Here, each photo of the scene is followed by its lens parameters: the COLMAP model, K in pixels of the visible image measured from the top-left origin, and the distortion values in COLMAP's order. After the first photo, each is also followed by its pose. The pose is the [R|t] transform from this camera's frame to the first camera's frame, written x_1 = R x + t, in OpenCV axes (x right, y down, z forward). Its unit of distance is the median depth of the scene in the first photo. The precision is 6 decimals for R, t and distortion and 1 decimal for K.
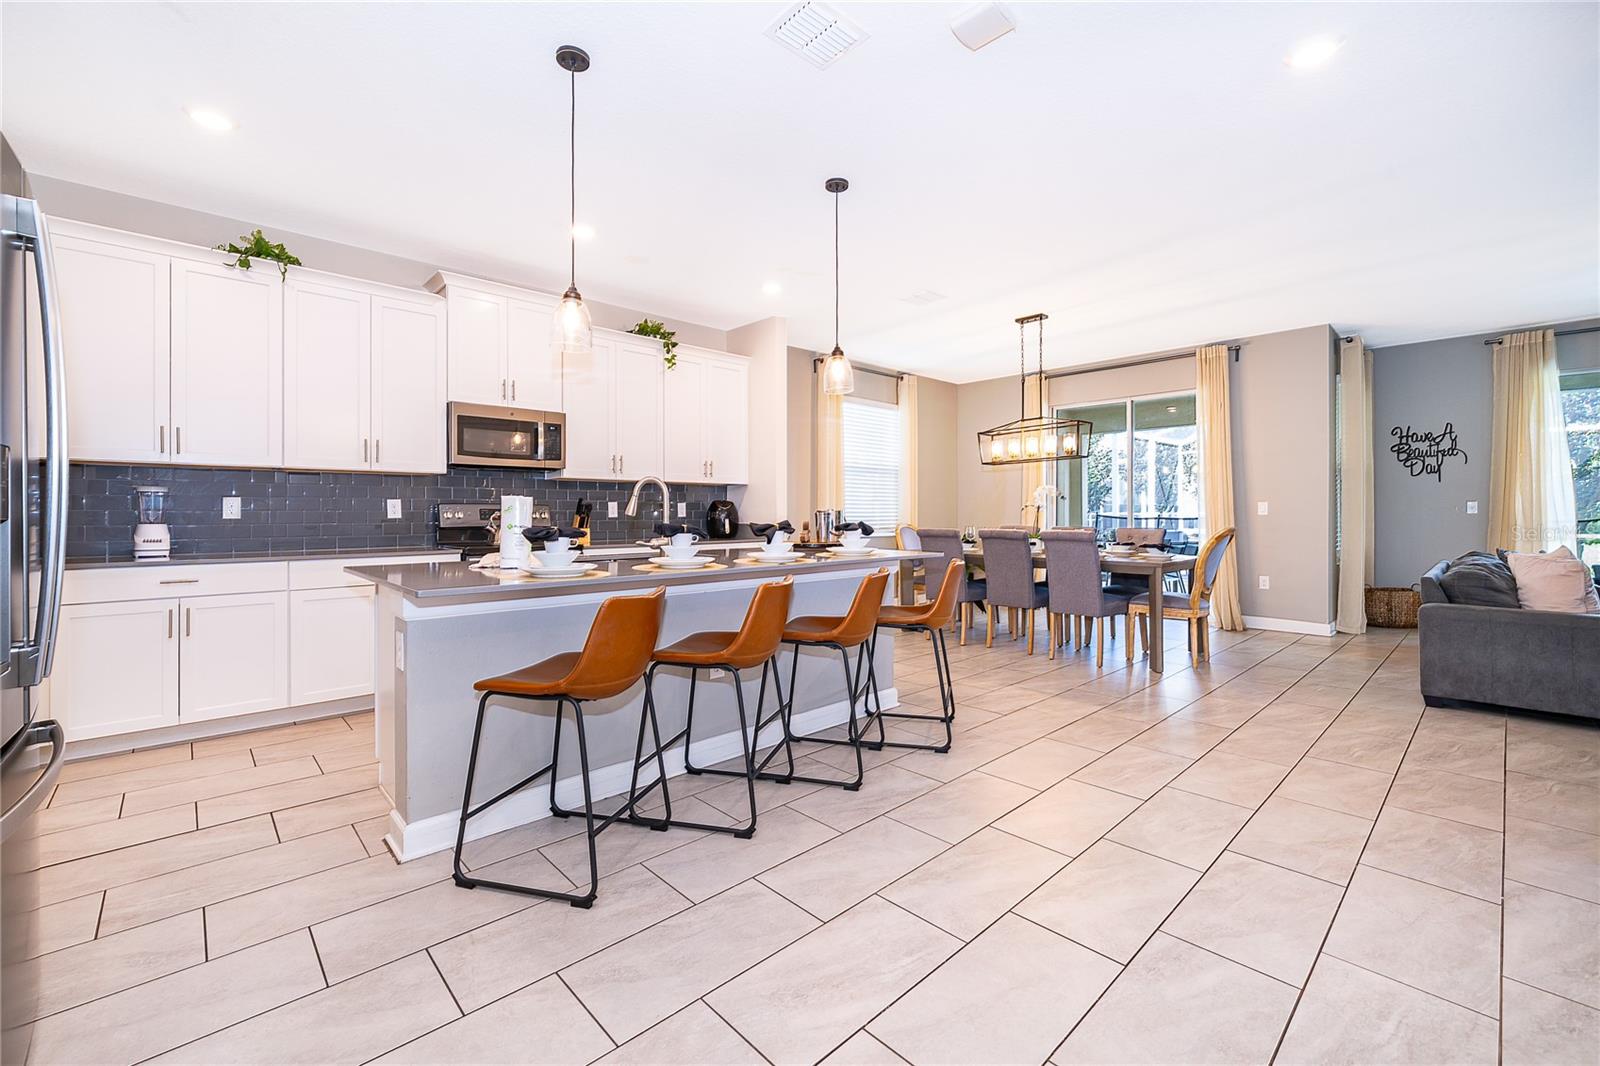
lens RADIAL K [[659.2, 0, 785.1], [0, 659.2, 510.5], [0, 0, 1]] dist [-0.006136, -0.000553]
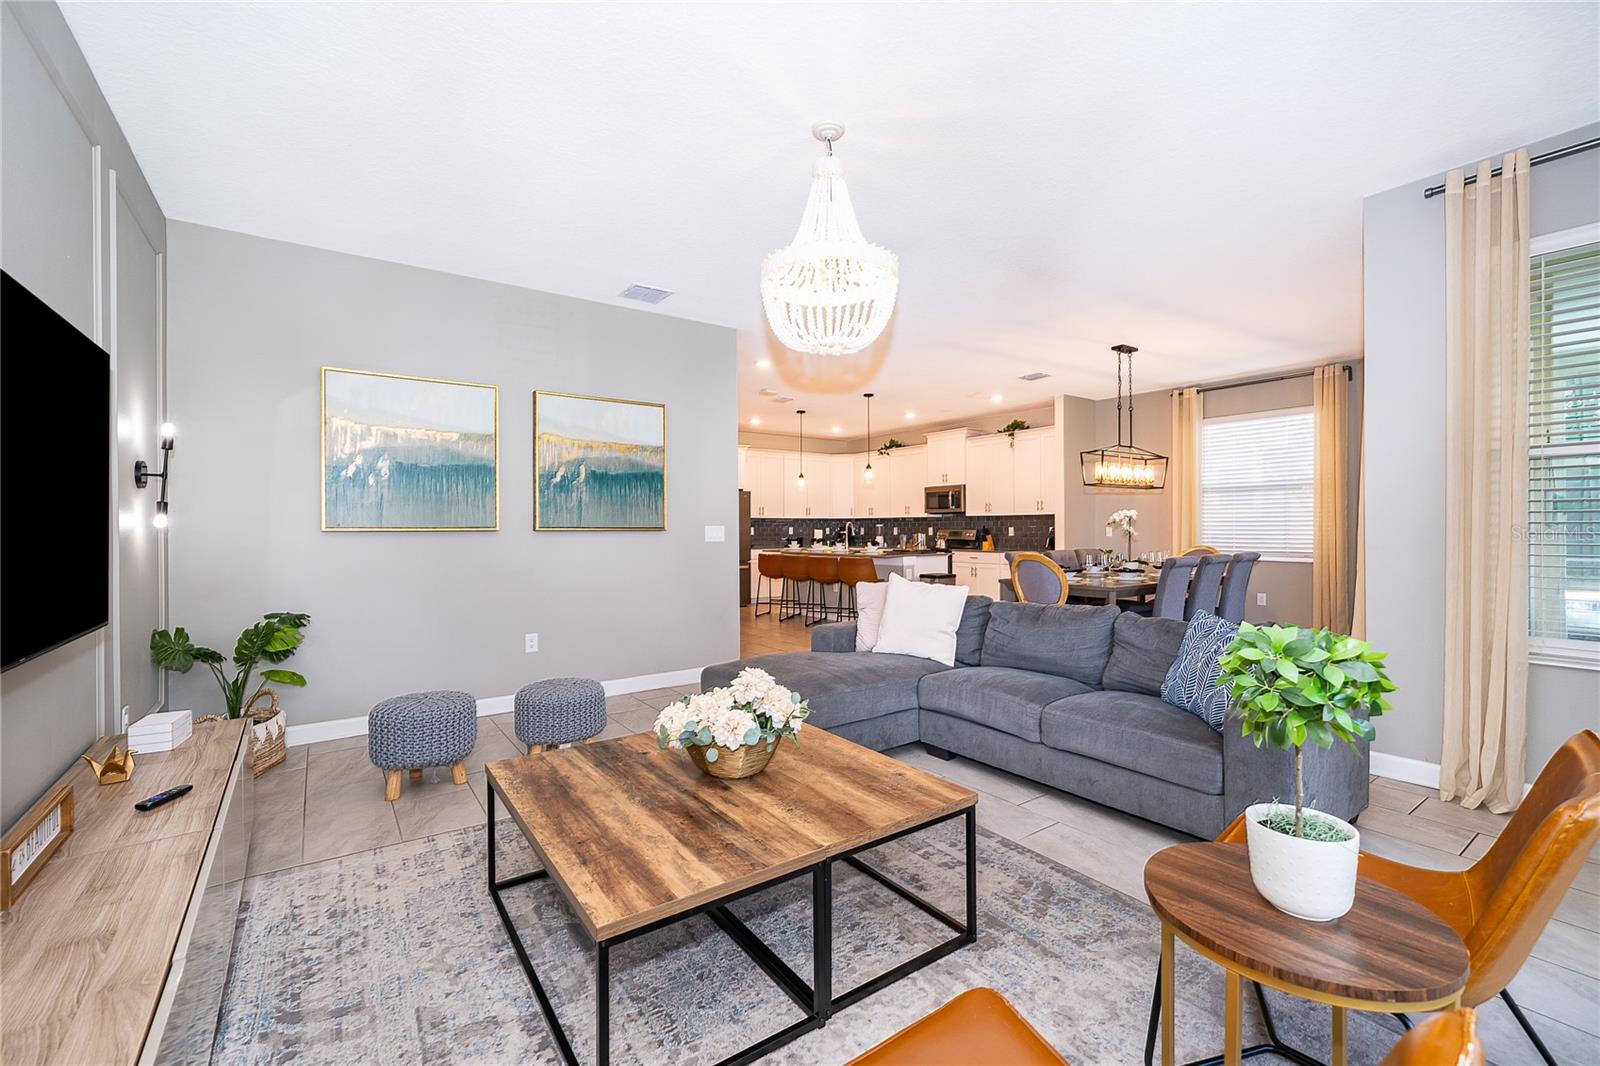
lens RADIAL K [[659.2, 0, 799.3], [0, 659.2, 532.7], [0, 0, 1]] dist [-0.006136, -0.000553]
pose [[-0.108225, 0.006361, -0.994106, 1.799208], [0.006740, 0.999961, 0.005665, -0.014358], [0.994104, -0.006087, -0.108264, 0.737680]]
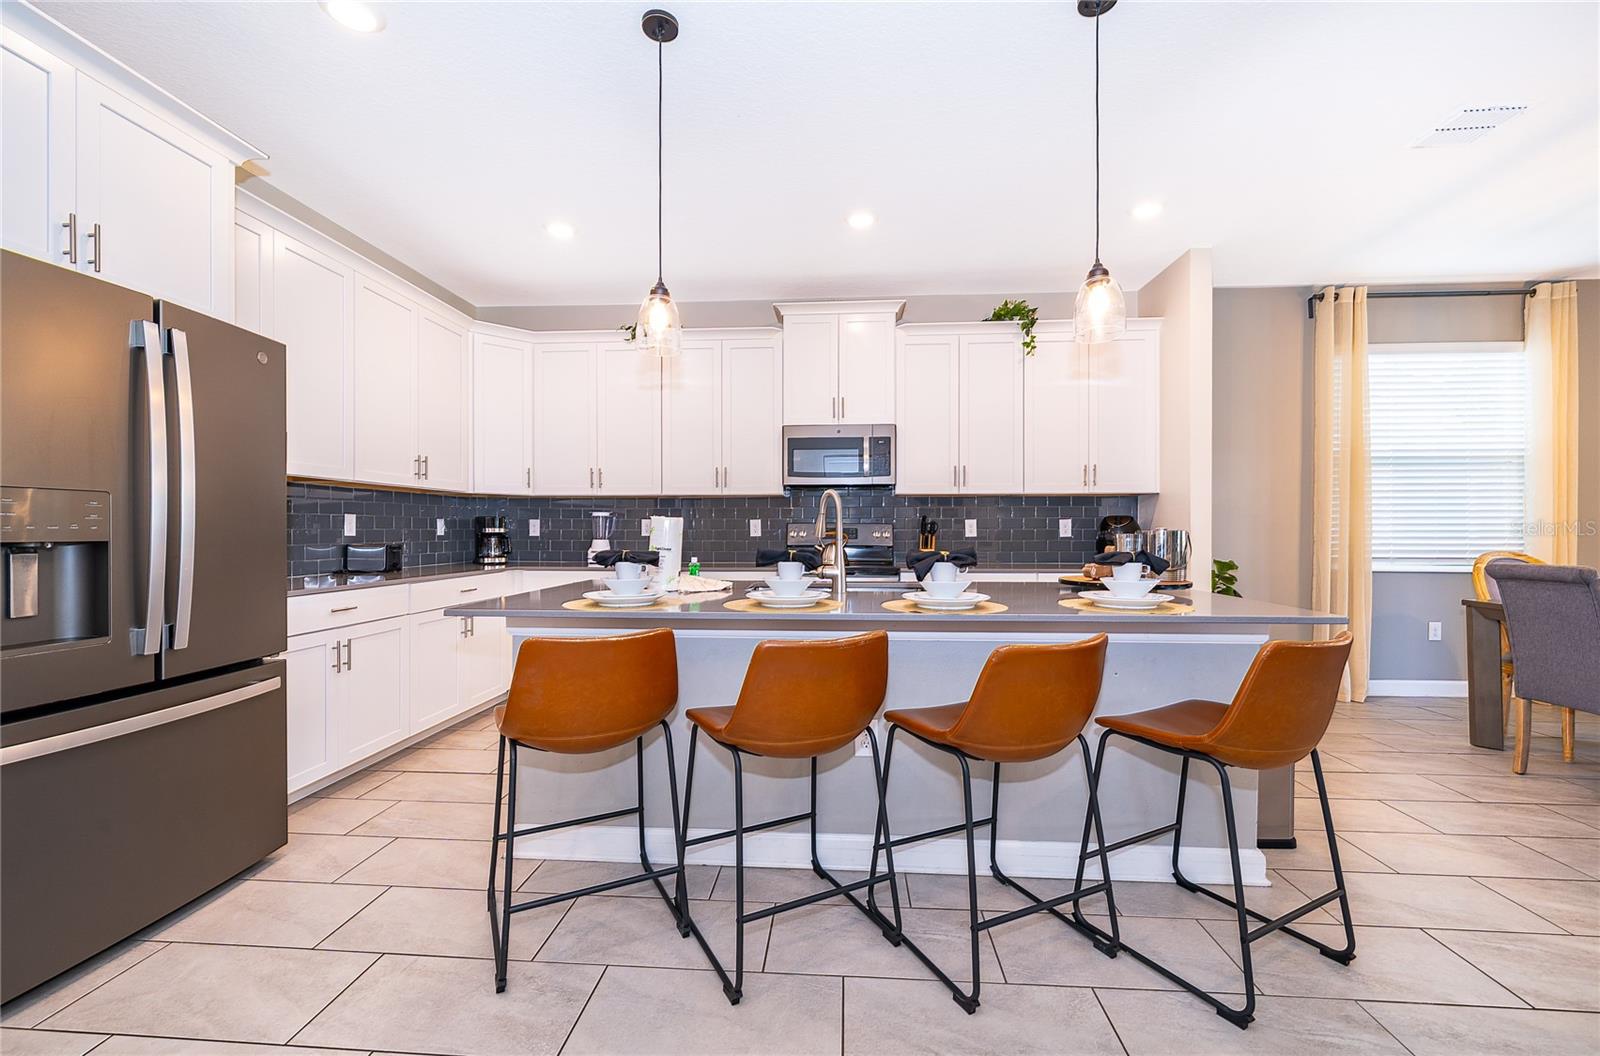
lens RADIAL K [[646.4, 0, 797.6], [0, 646.4, 531.3], [0, 0, 1]] dist [-0.005731, 0.000200]
pose [[0.687184, 0.002358, -0.726479, 0.236611], [0.001114, 0.999990, 0.004300, -0.001620], [0.726482, -0.003764, 0.687175, 0.283125]]
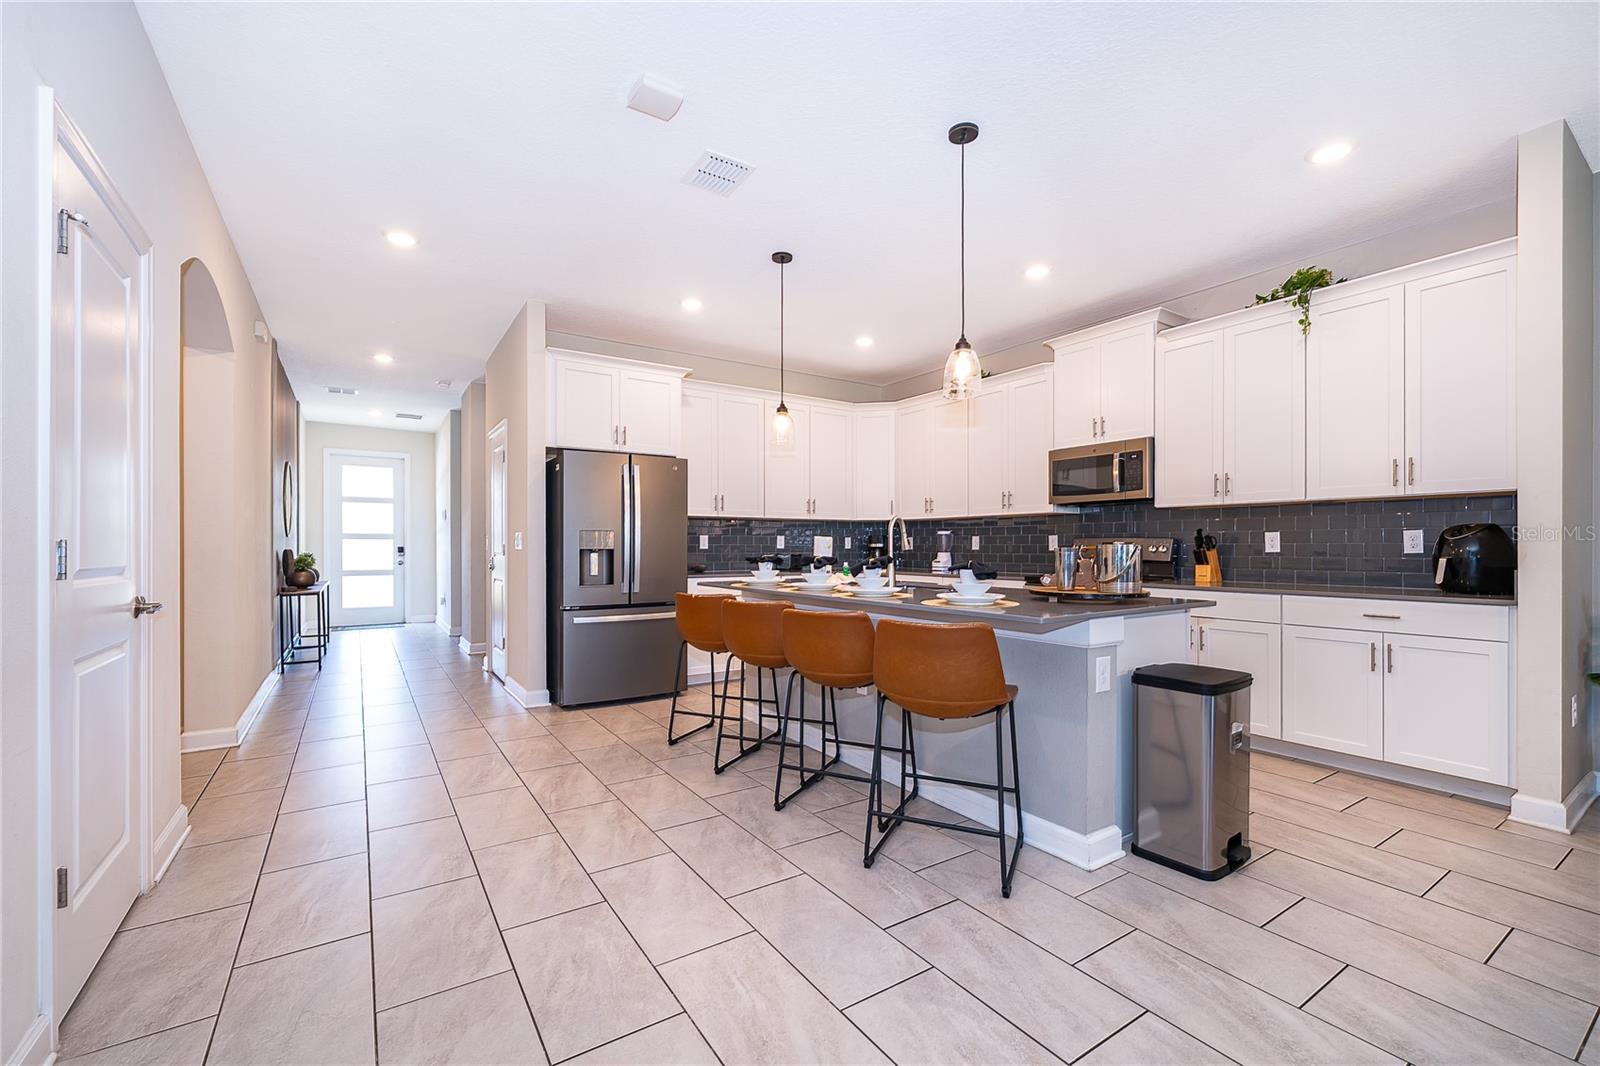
lens RADIAL K [[659.2, 0, 797.0], [0, 659.2, 538.9], [0, 0, 1]] dist [-0.006136, -0.000553]
pose [[-0.148770, -0.010075, -0.988820, 0.651510], [0.003244, 0.999938, -0.010676, 0.001084], [0.988866, -0.004796, -0.148728, 0.673422]]
